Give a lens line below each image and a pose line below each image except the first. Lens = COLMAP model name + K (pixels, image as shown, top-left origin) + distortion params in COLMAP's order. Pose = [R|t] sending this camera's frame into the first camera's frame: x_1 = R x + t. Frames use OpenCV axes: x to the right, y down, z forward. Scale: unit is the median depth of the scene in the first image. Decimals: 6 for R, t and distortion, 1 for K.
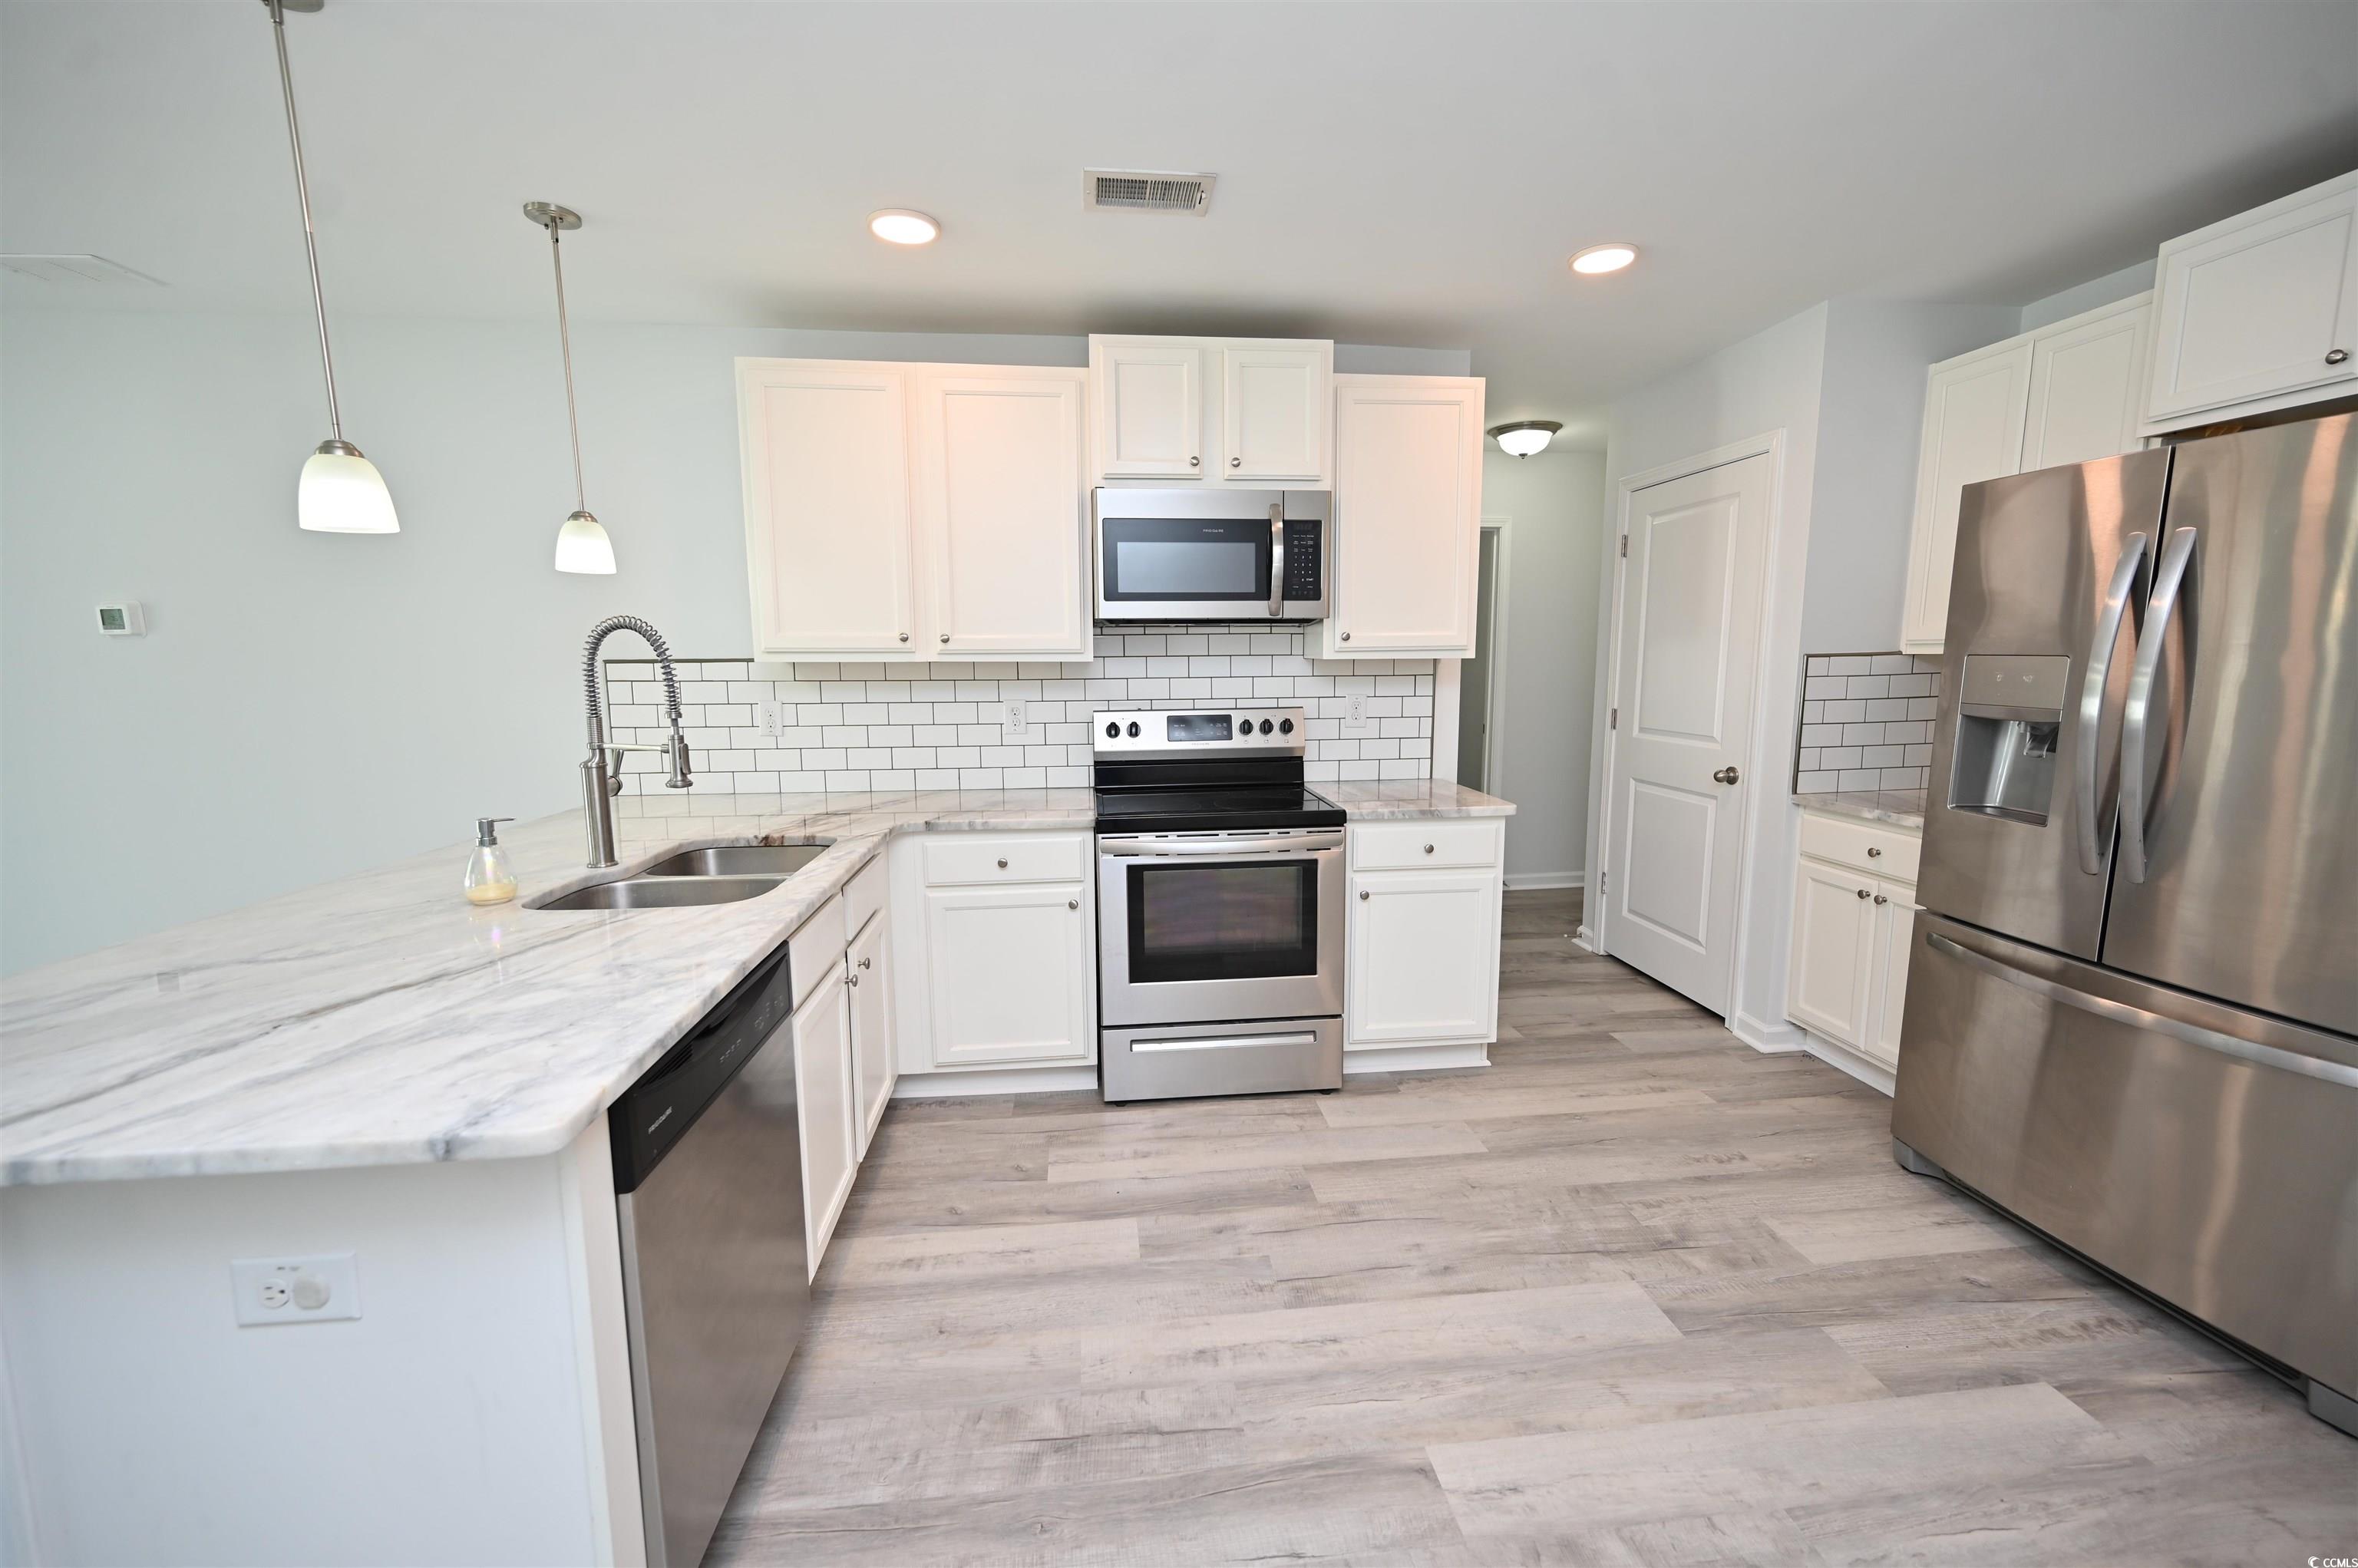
lens RADIAL K [[926.8, 0, 1180.2], [0, 926.8, 789.2], [0, 0, 1]] dist [-0.001076, 0.000358]
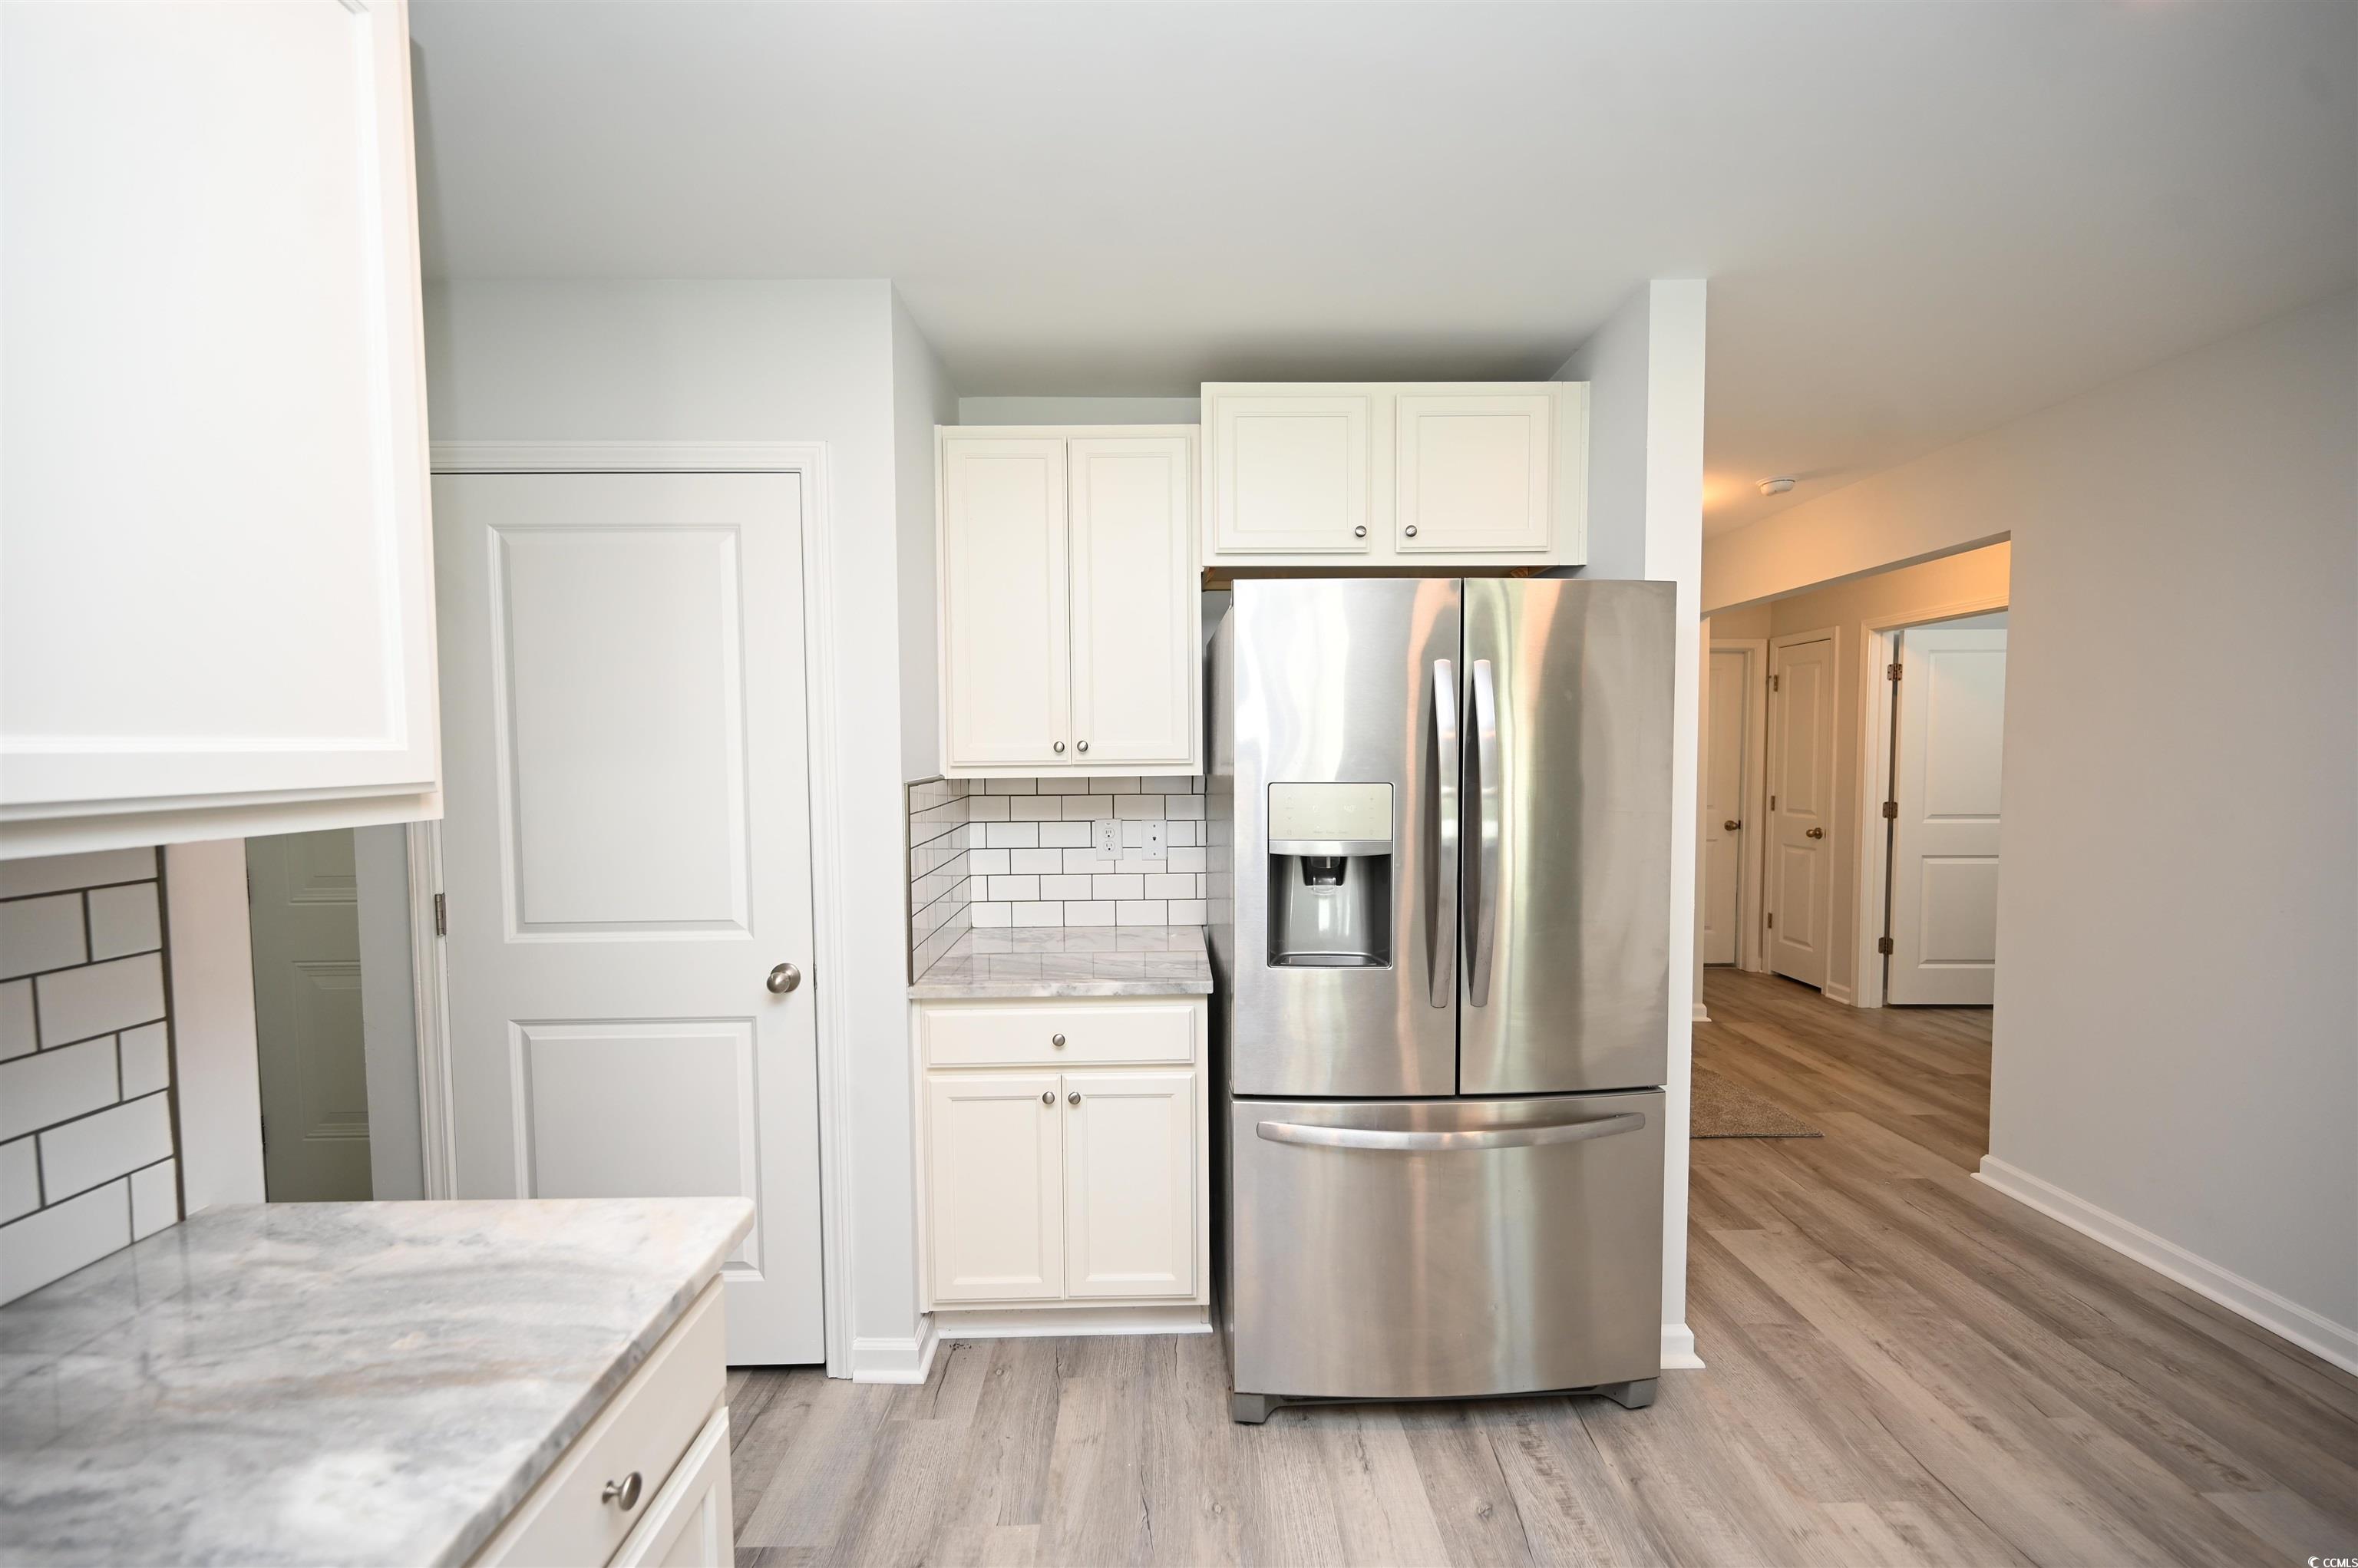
lens RADIAL K [[926.8, 0, 1180.2], [0, 926.8, 789.2], [0, 0, 1]] dist [-0.001076, 0.000358]
pose [[0.086780, -0.040220, 0.995415, 0.007364], [0.151610, 0.988080, 0.026706, -0.121283], [-0.984624, 0.148597, 0.091843, 0.696809]]
